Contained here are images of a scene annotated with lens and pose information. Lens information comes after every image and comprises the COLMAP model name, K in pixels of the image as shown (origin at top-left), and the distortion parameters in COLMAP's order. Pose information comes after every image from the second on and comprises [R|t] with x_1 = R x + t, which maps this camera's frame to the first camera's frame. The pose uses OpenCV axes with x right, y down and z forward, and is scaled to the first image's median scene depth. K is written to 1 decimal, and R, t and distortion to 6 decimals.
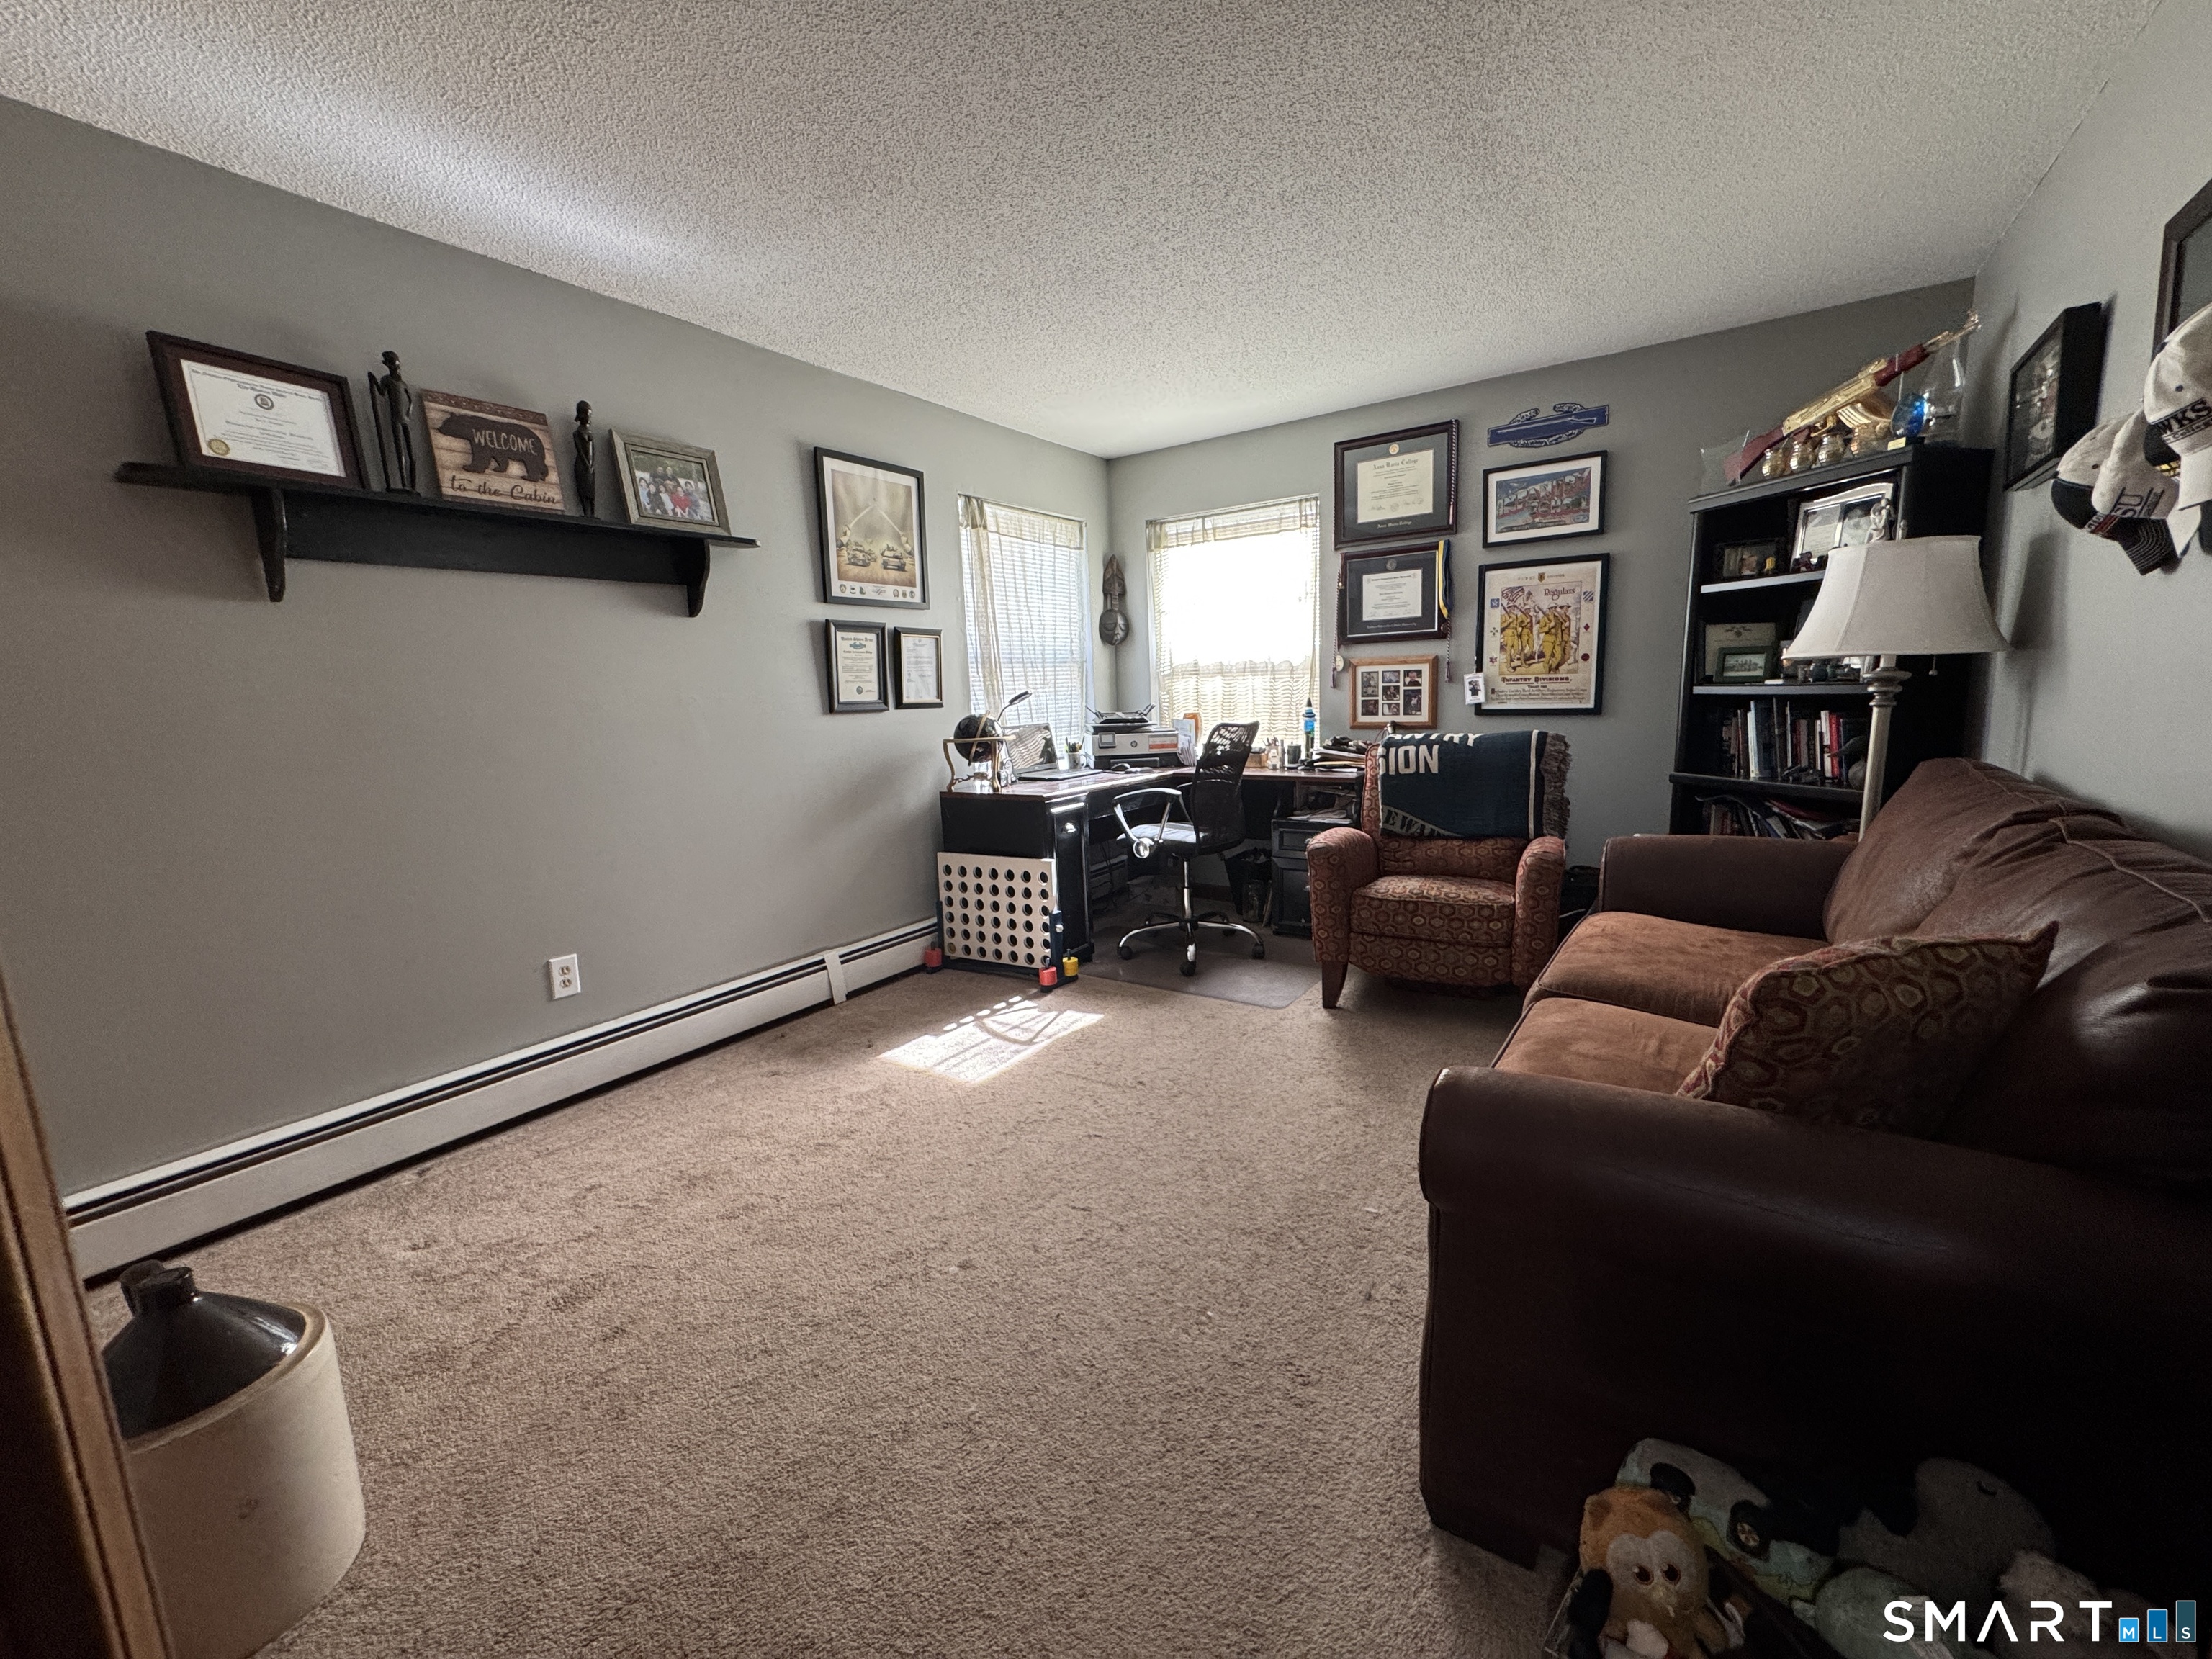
lens RADIAL K [[890.4, 0, 1091.6], [0, 890.4, 834.2], [0, 0, 1]] dist [-0.001649, 0.000549]
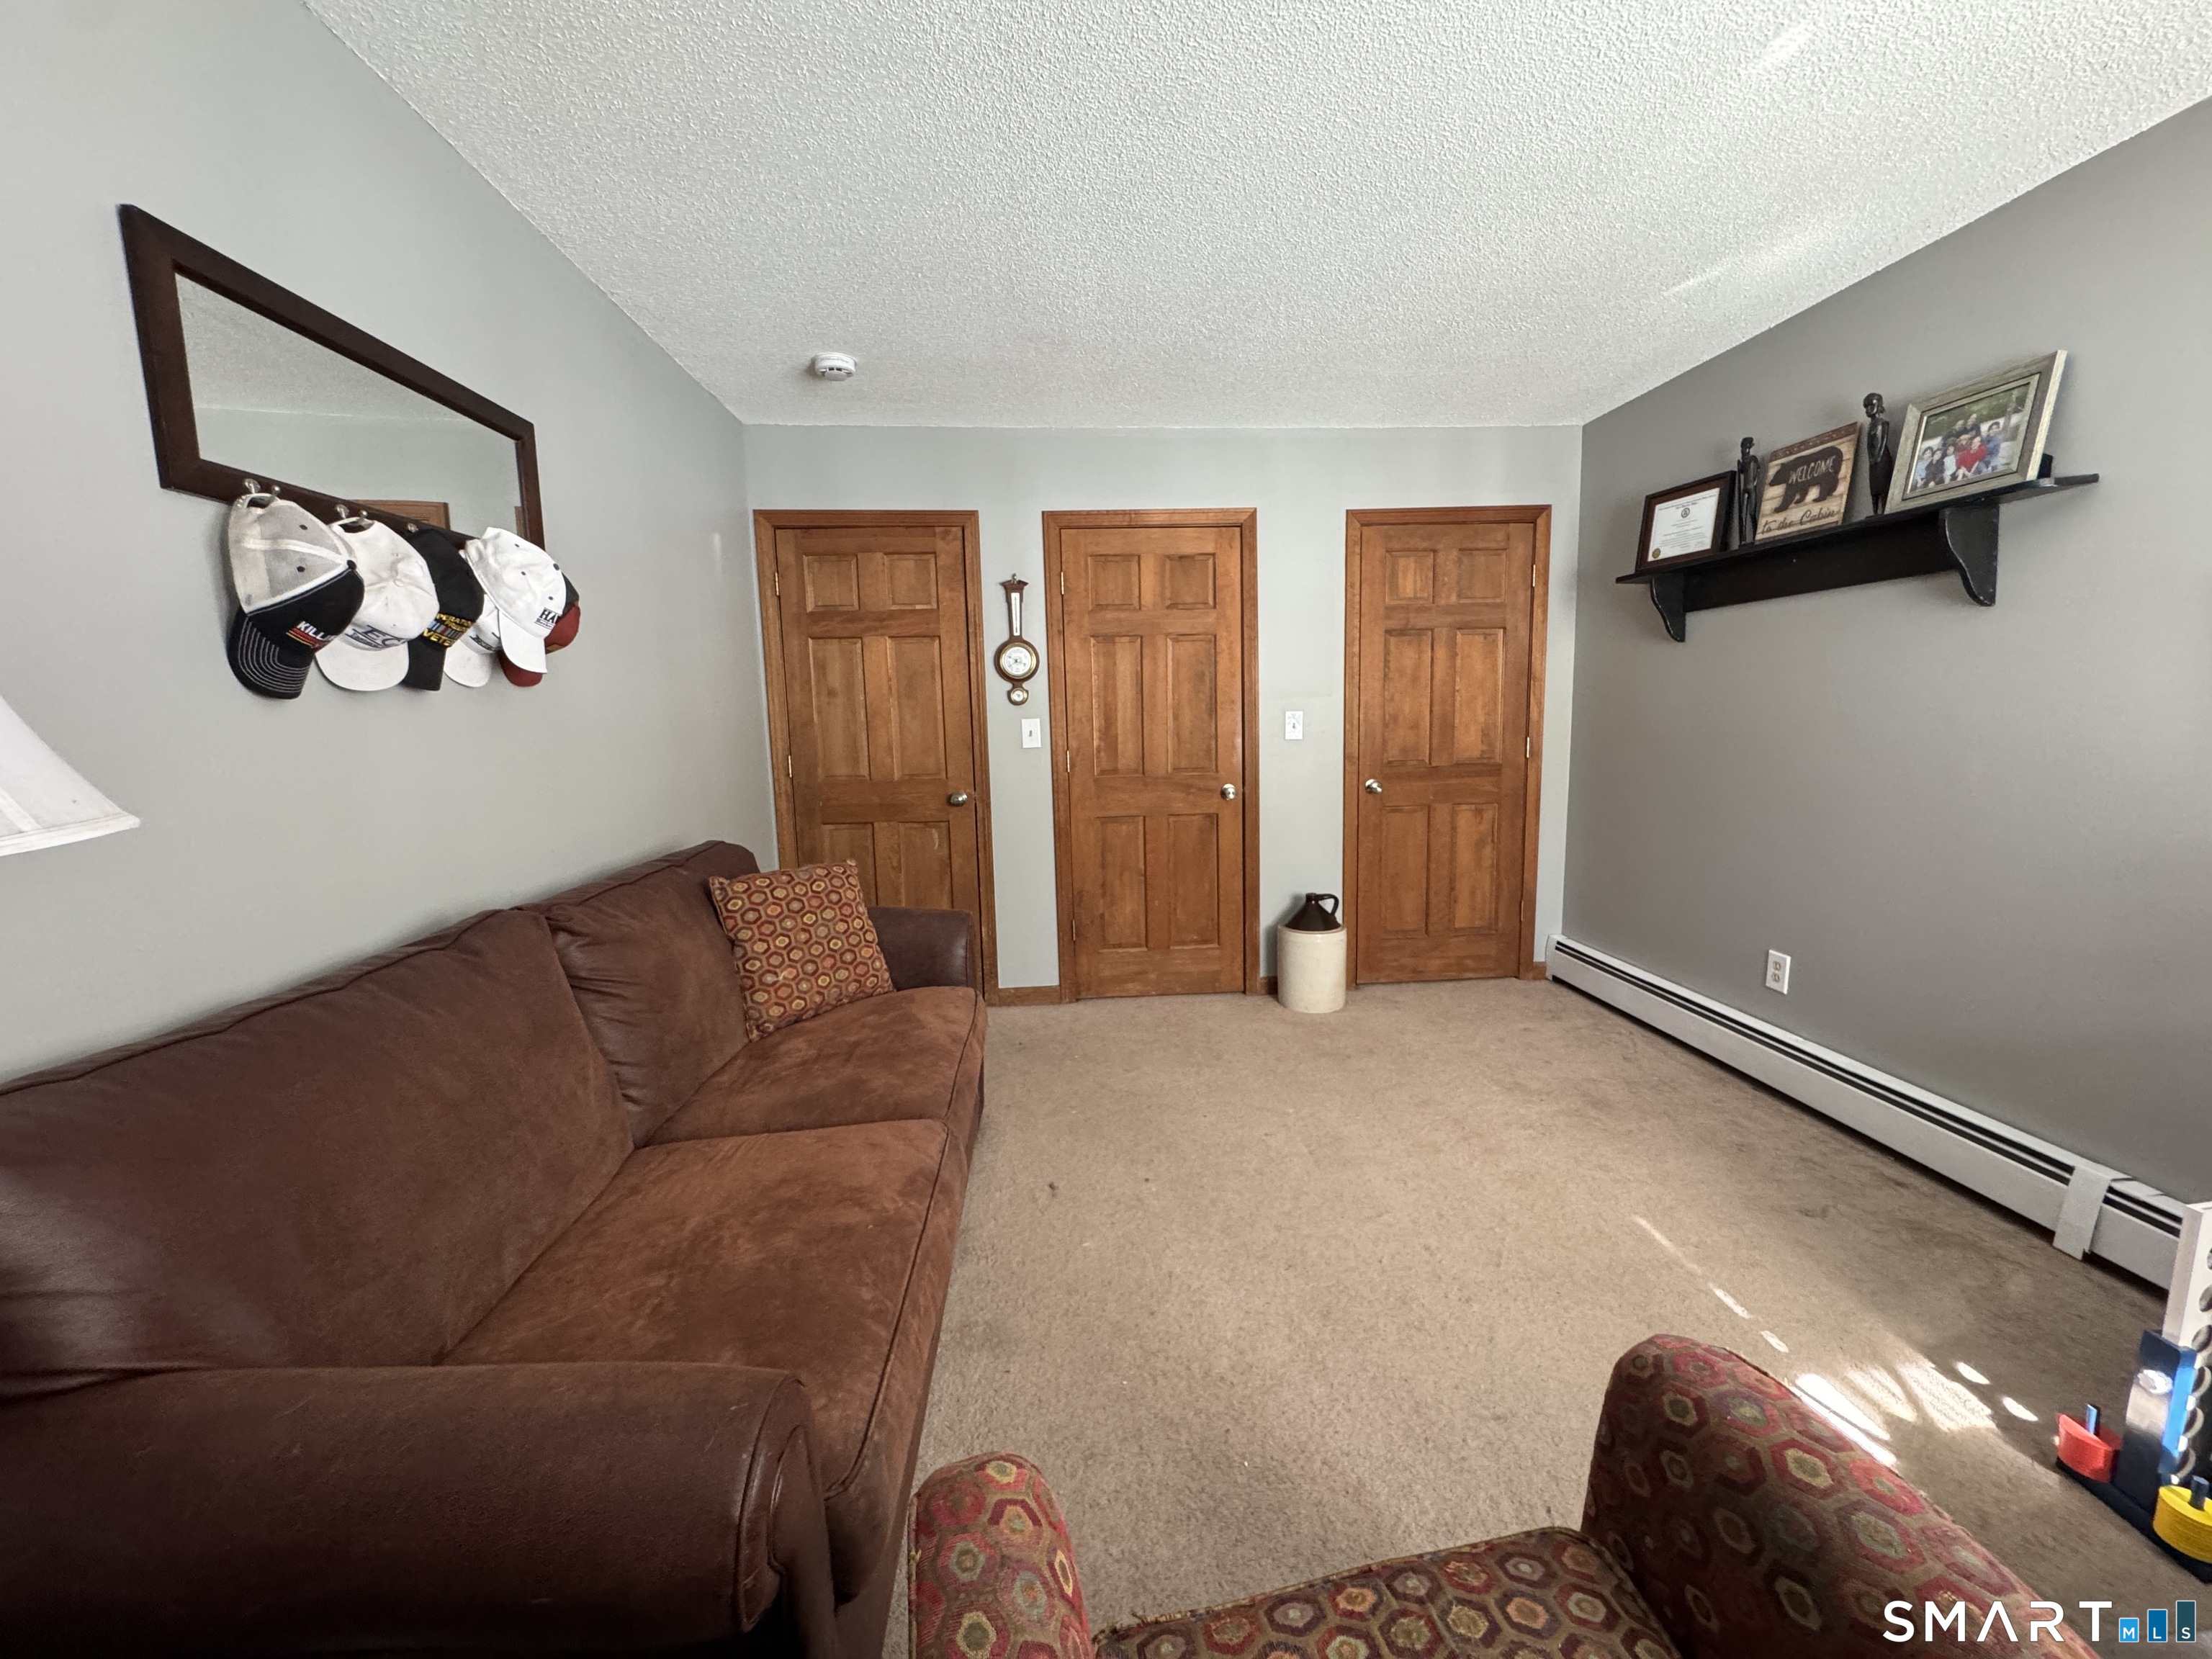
lens RADIAL K [[890.4, 0, 1108.3], [0, 890.4, 822.4], [0, 0, 1]] dist [-0.001649, 0.000549]
pose [[-0.771277, 0.142724, -0.620291, 0.512599], [-0.041630, 0.961137, 0.272914, -0.209172], [0.635137, 0.236315, -0.735362, 0.967639]]
